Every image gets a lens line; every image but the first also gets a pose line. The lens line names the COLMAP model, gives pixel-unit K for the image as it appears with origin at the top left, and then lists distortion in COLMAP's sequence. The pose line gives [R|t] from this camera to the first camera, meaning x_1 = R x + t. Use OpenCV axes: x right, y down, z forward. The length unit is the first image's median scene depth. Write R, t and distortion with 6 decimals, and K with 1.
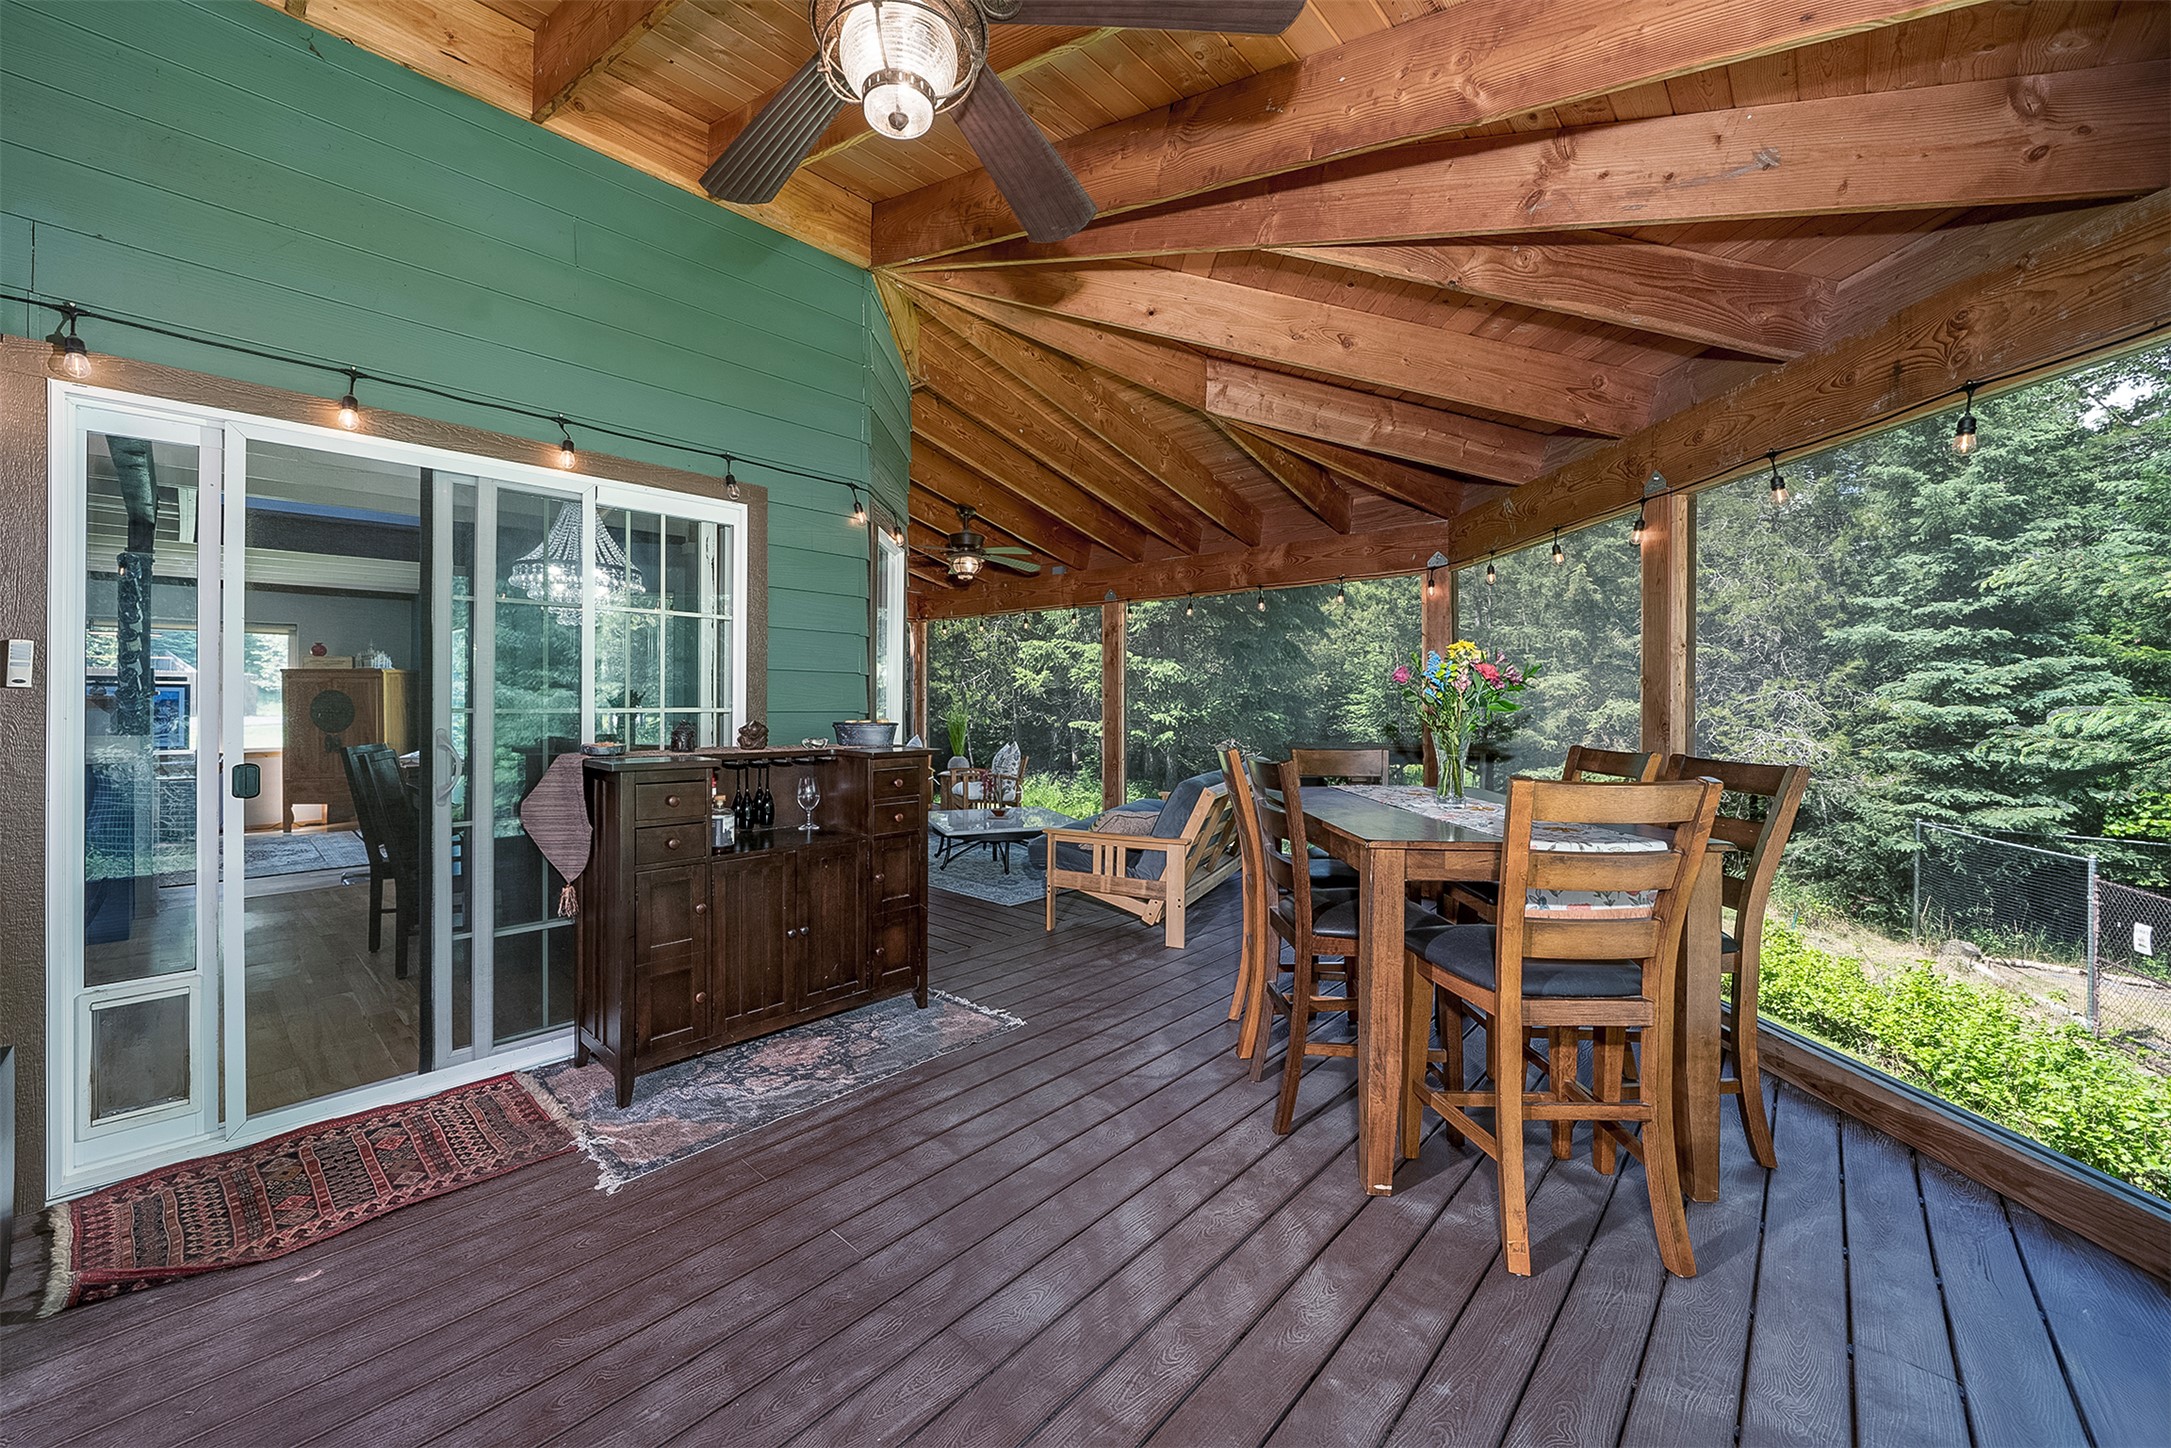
lens RADIAL K [[868.1, 0, 1085.5], [0, 868.1, 724.0], [0, 0, 1]] dist [-0.000074, -0.000003]
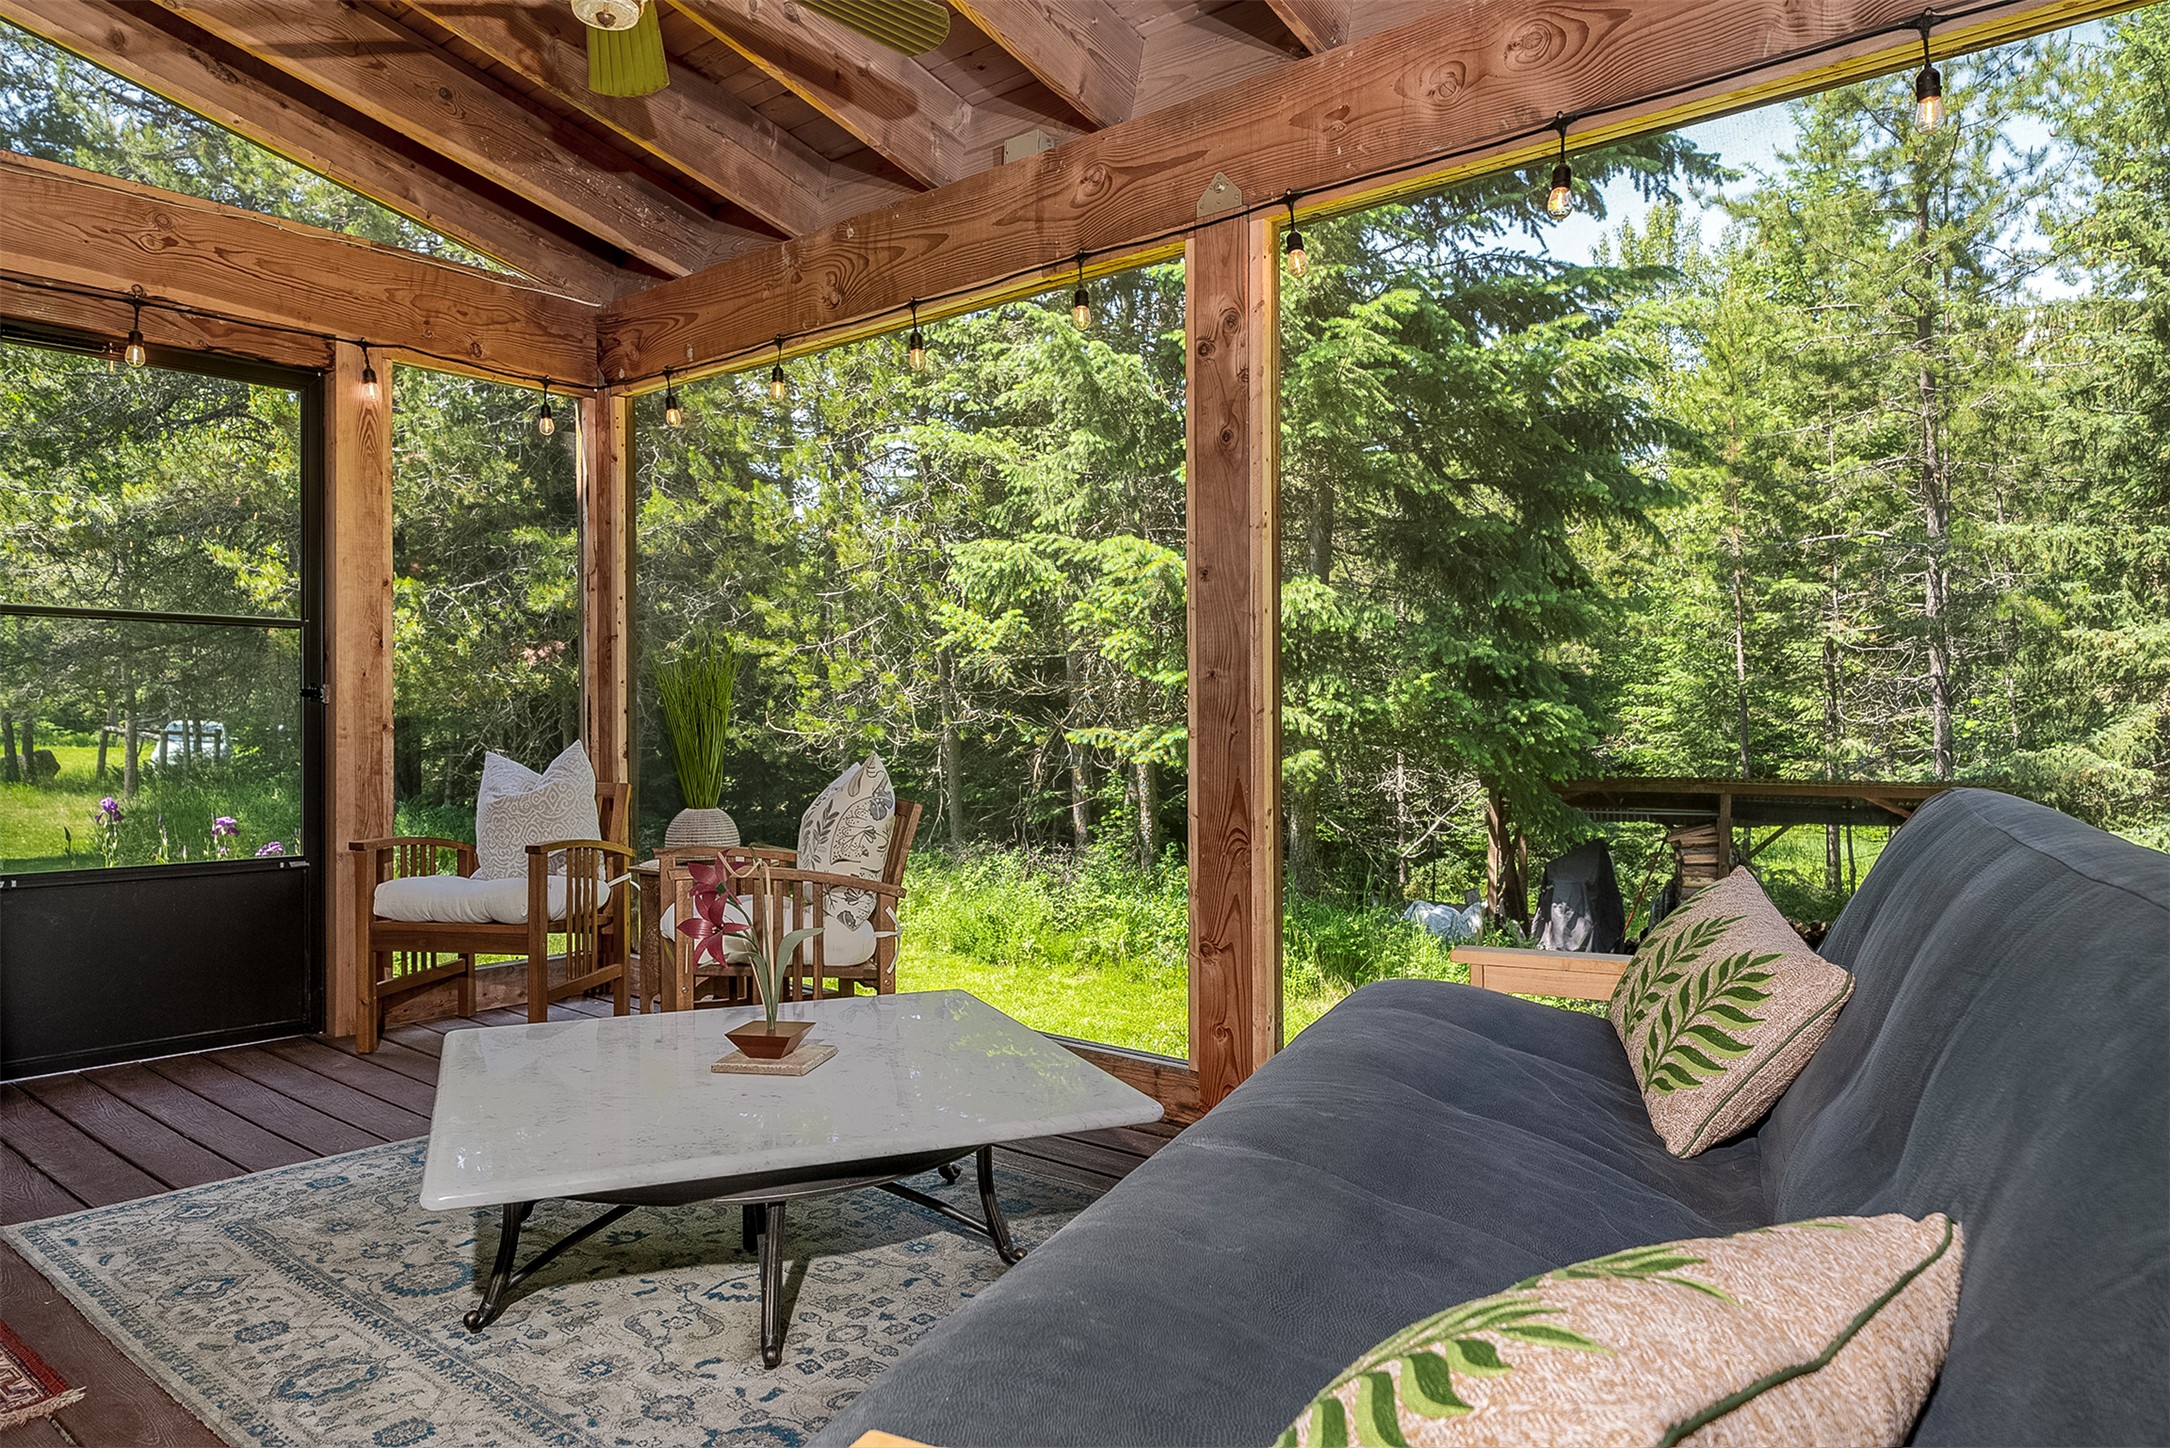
lens RADIAL K [[1402.9, 0, 1085.0], [0, 1402.9, 724.0], [0, 0, 1]] dist [0.001436, 0.000377]
pose [[0.999962, -0.005911, -0.006361, -0.005732], [0.005727, 0.999578, -0.028496, 0.013977], [0.006527, 0.028458, 0.999574, 0.317390]]
